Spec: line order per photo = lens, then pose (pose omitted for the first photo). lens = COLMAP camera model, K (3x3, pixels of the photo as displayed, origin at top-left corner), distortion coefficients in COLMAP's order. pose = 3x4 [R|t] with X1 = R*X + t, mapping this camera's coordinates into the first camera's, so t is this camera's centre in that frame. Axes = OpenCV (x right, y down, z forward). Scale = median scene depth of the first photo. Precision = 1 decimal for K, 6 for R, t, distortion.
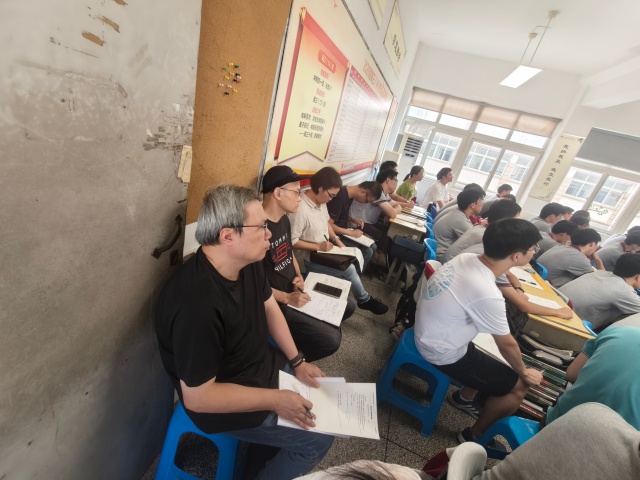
lens RADIAL K [[277.9, 0, 316.1], [0, 277.9, 237.7], [0, 0, 1]] dist [-0.012787, 0.000406]
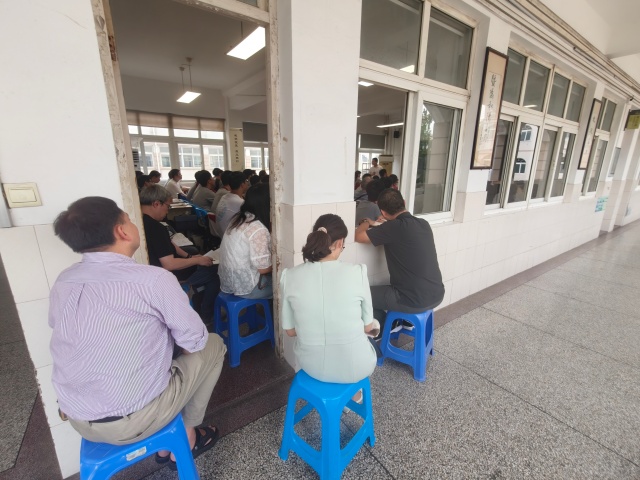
lens RADIAL K [[277.9, 0, 324.6], [0, 277.9, 238.2], [0, 0, 1]] dist [-0.012787, 0.000406]
pose [[0.524610, -0.428716, 0.735518, -0.337839], [0.432234, 0.878445, 0.203733, 0.113137], [-0.733456, 0.211036, 0.646147, -0.386071]]
